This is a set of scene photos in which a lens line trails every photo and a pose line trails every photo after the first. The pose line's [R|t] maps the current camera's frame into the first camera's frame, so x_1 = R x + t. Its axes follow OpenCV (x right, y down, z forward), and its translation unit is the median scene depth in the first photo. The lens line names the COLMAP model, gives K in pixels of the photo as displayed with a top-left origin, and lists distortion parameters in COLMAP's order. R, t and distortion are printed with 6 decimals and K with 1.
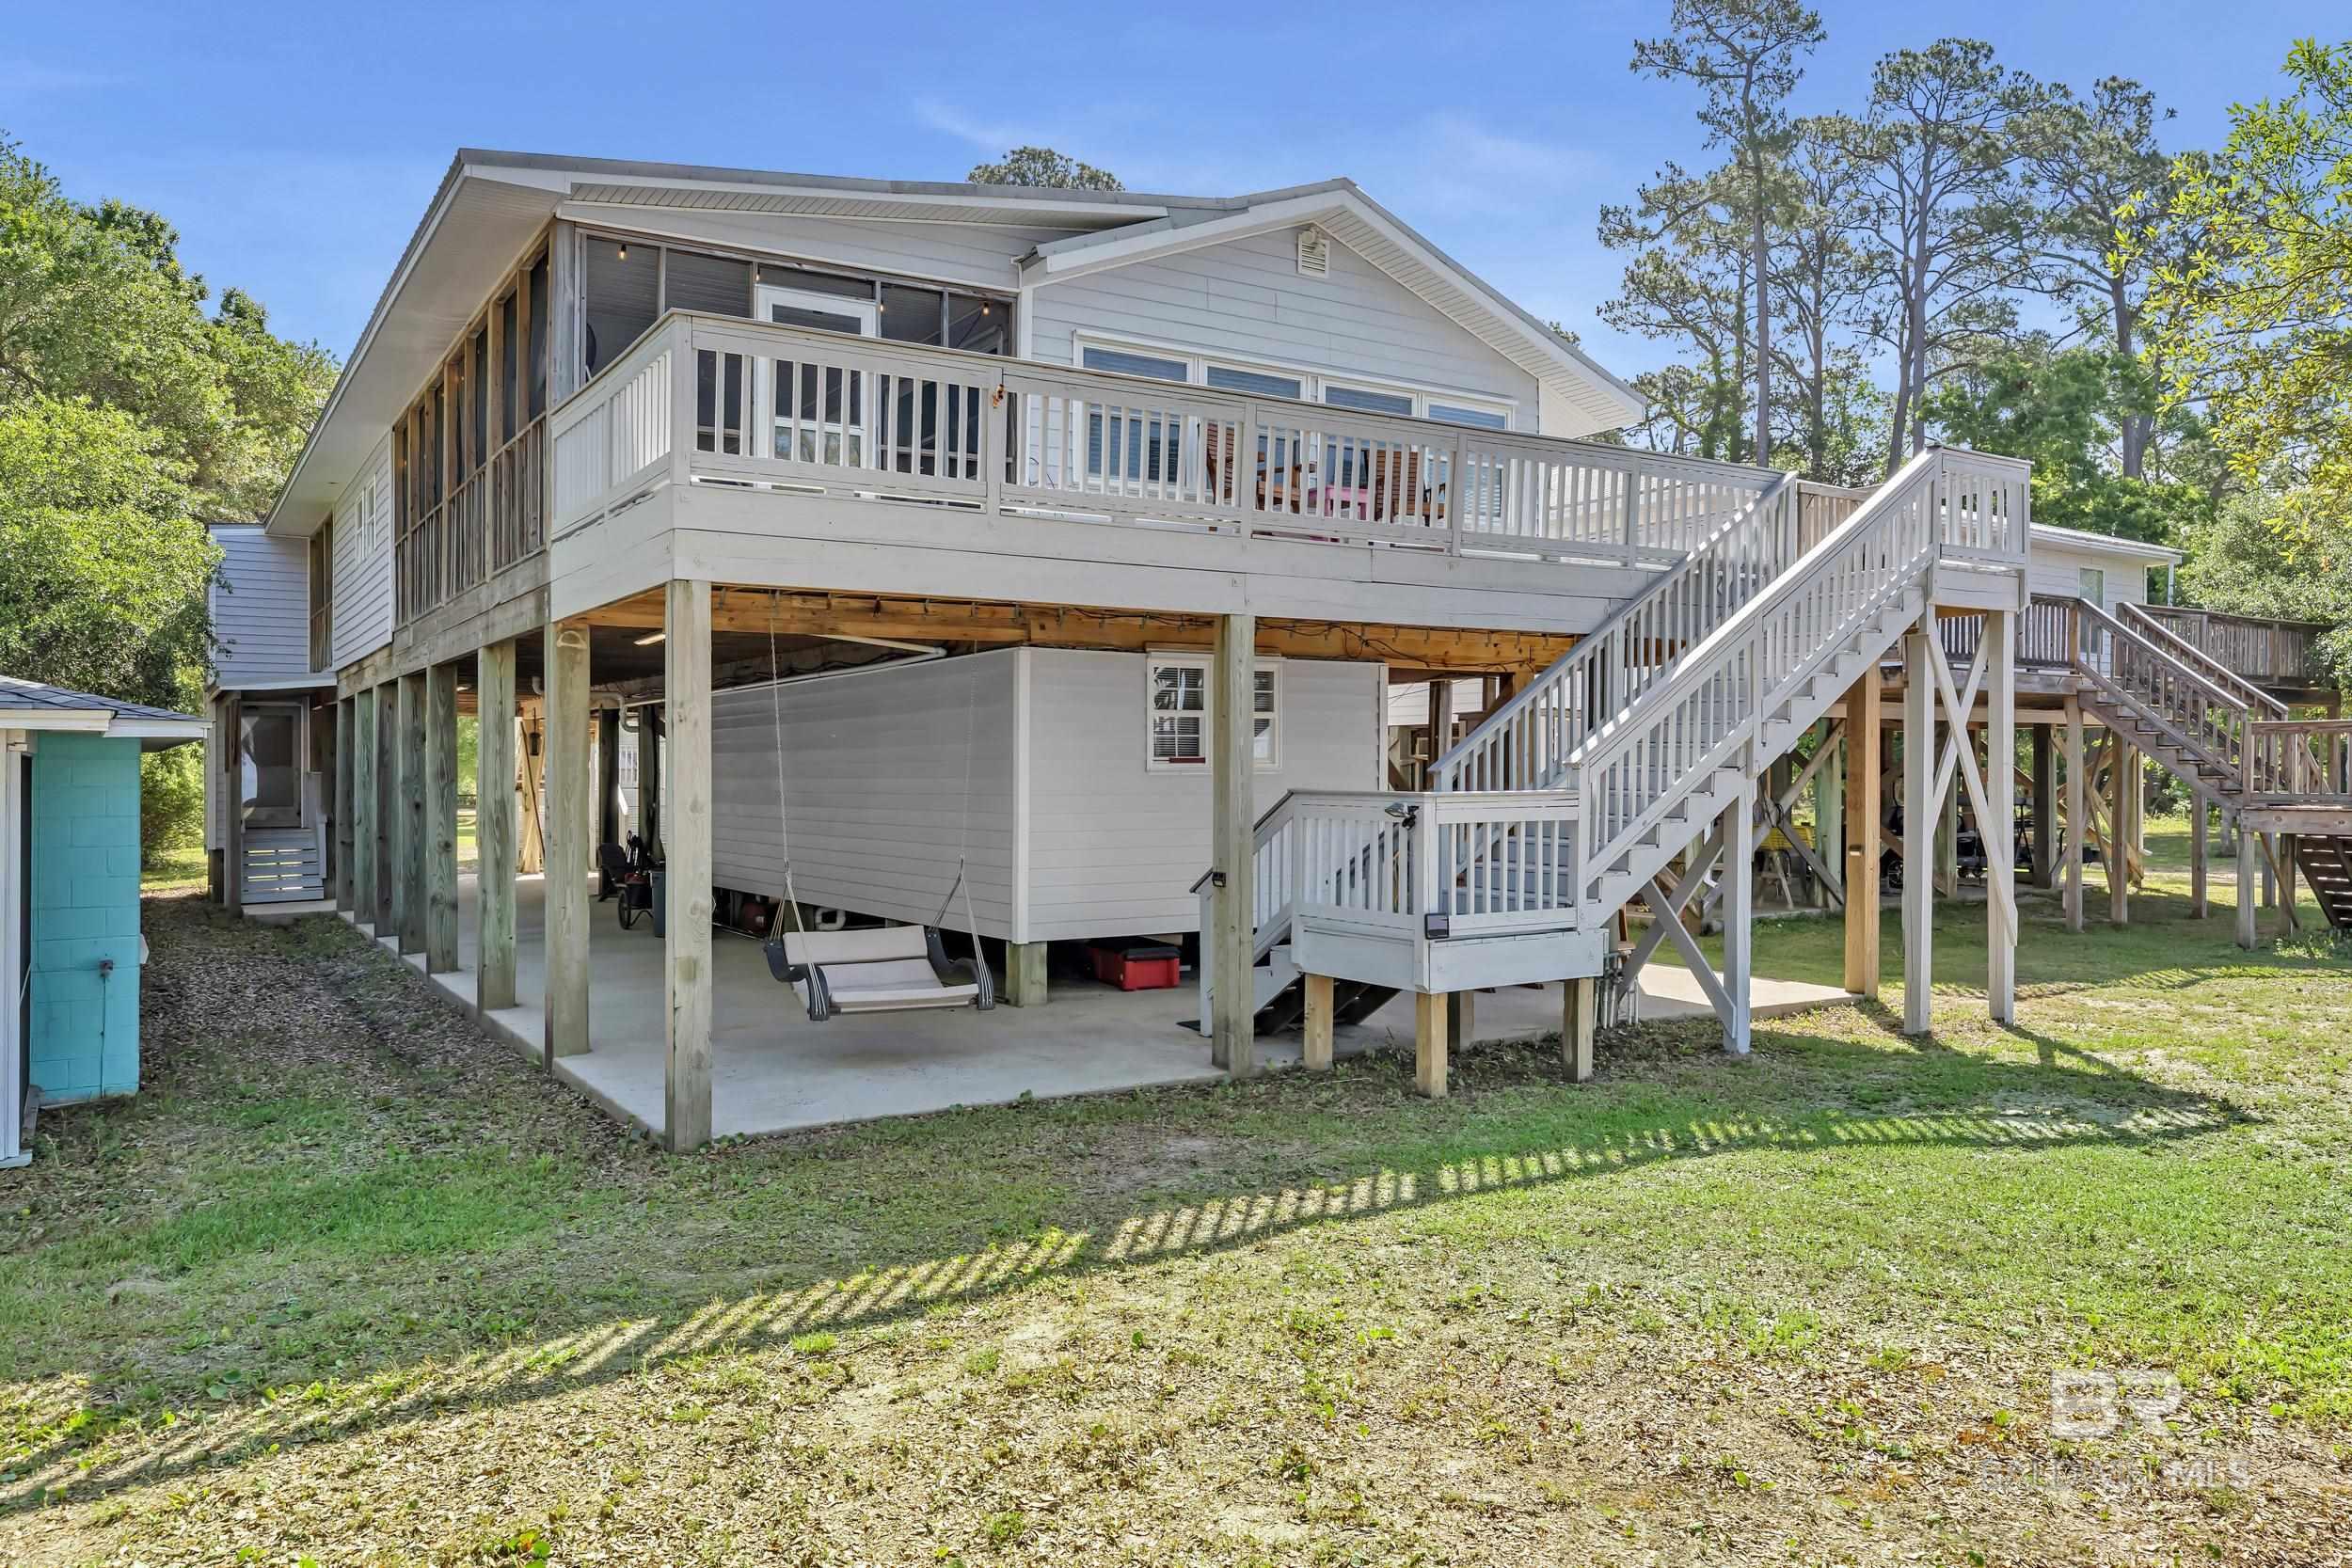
lens RADIAL K [[1557.2, 0, 1178.2], [0, 1557.2, 773.8], [0, 0, 1]] dist [0.005219, -0.000350]
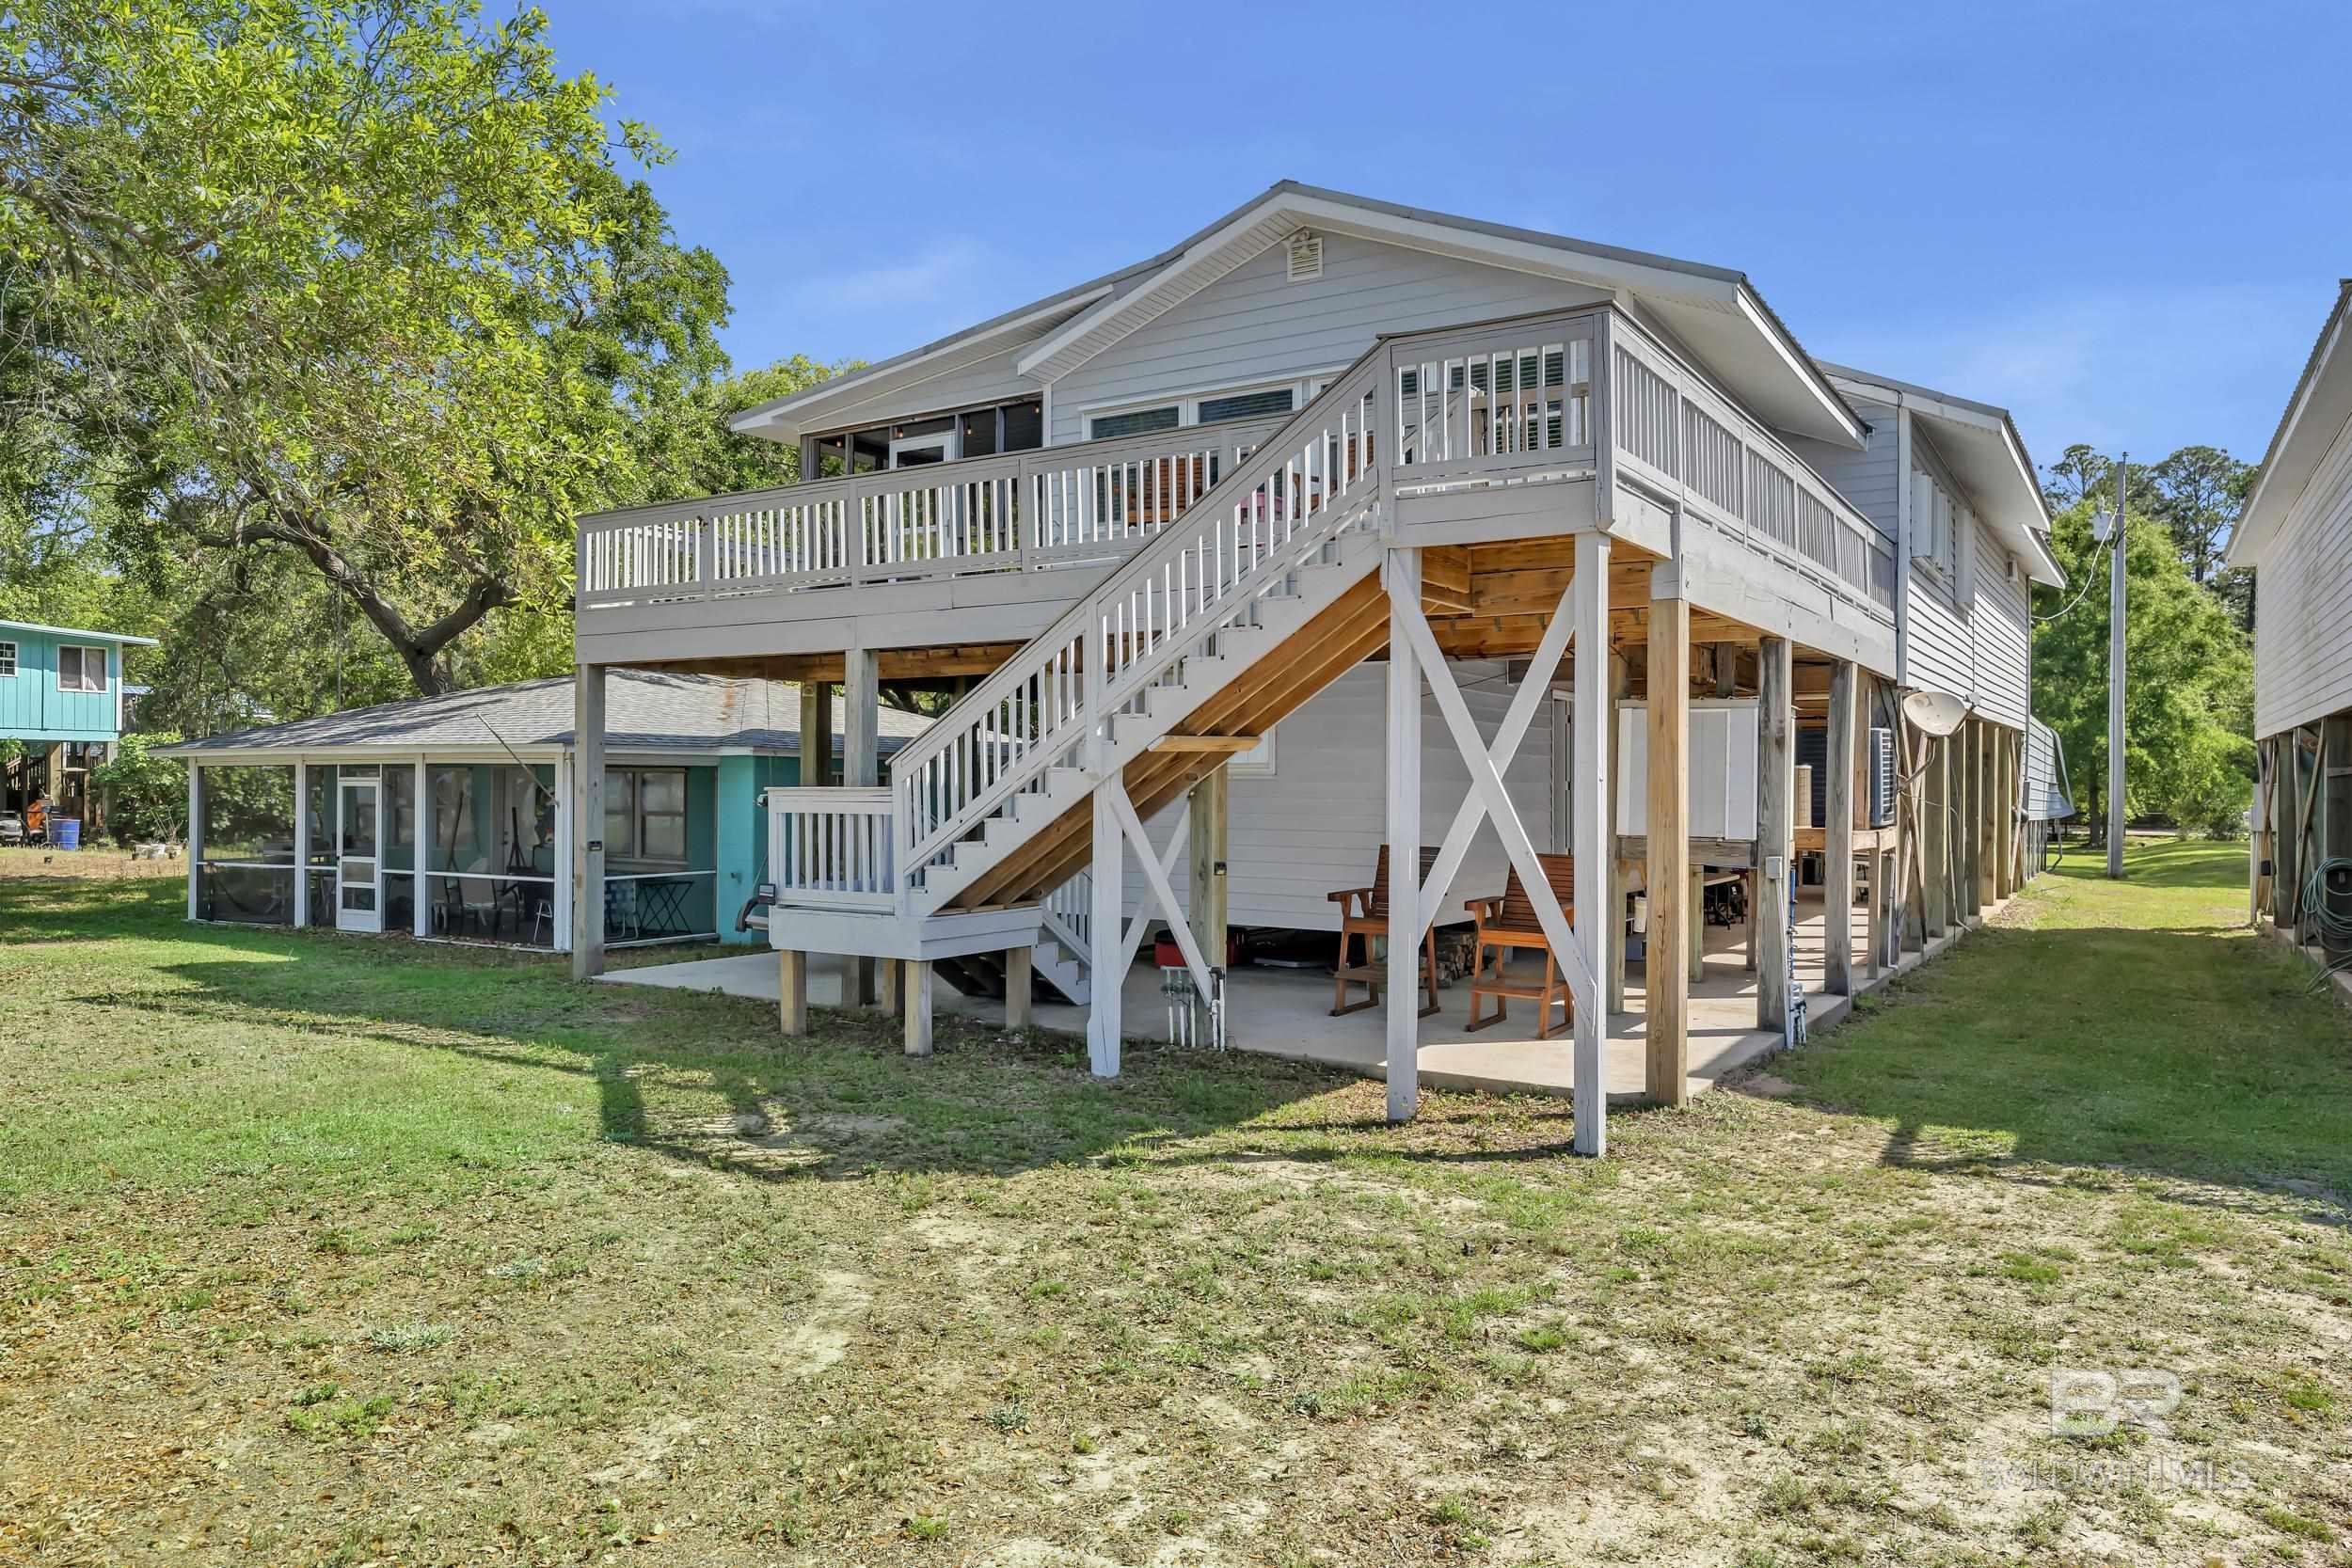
lens RADIAL K [[1557.2, 0, 1182.1], [0, 1557.2, 784.9], [0, 0, 1]] dist [0.005219, -0.000350]
pose [[0.436411, 0.003347, -0.899741, 1.105009], [-0.008576, 0.999963, -0.000440, 0.006612], [0.899707, 0.007908, 0.436423, 0.576143]]
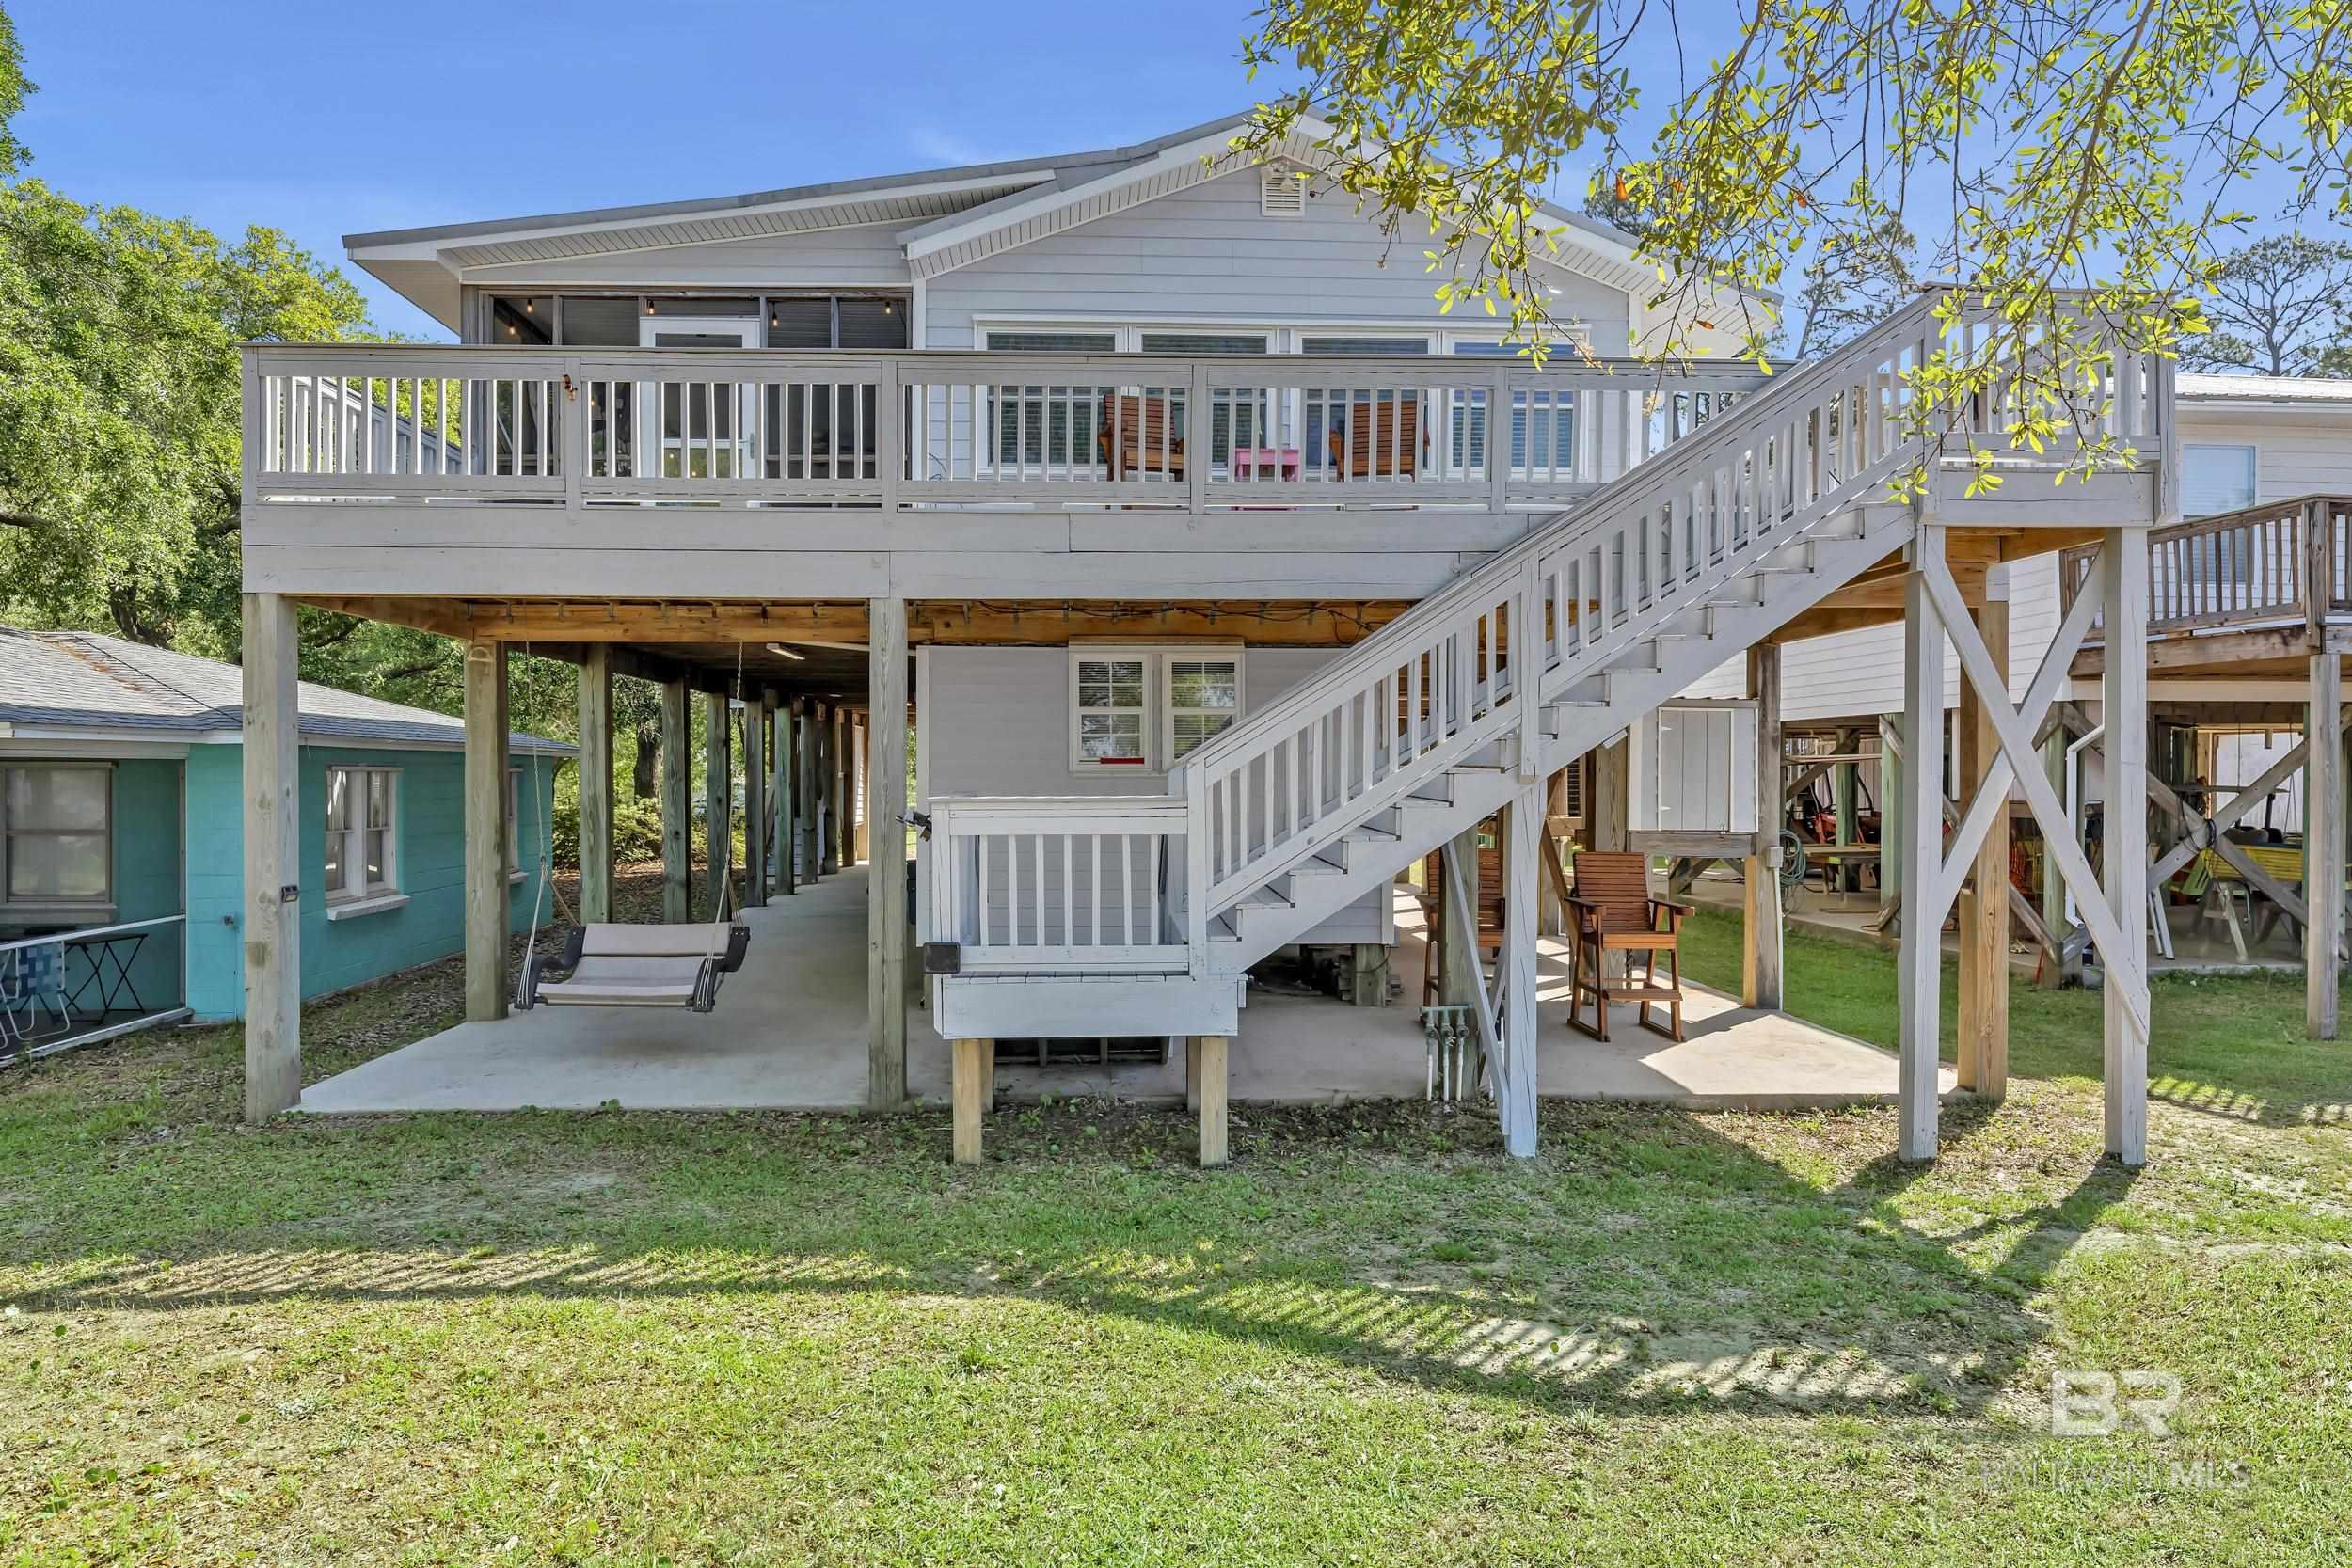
lens RADIAL K [[1426.9, 0, 1175.3], [0, 1426.9, 778.9], [0, 0, 1]] dist [0.002832, 0.000875]
pose [[0.878136, 0.003154, -0.478401, 0.491687], [-0.001939, 0.999994, 0.003033, -0.000317], [0.478408, -0.001736, 0.878136, 0.296536]]
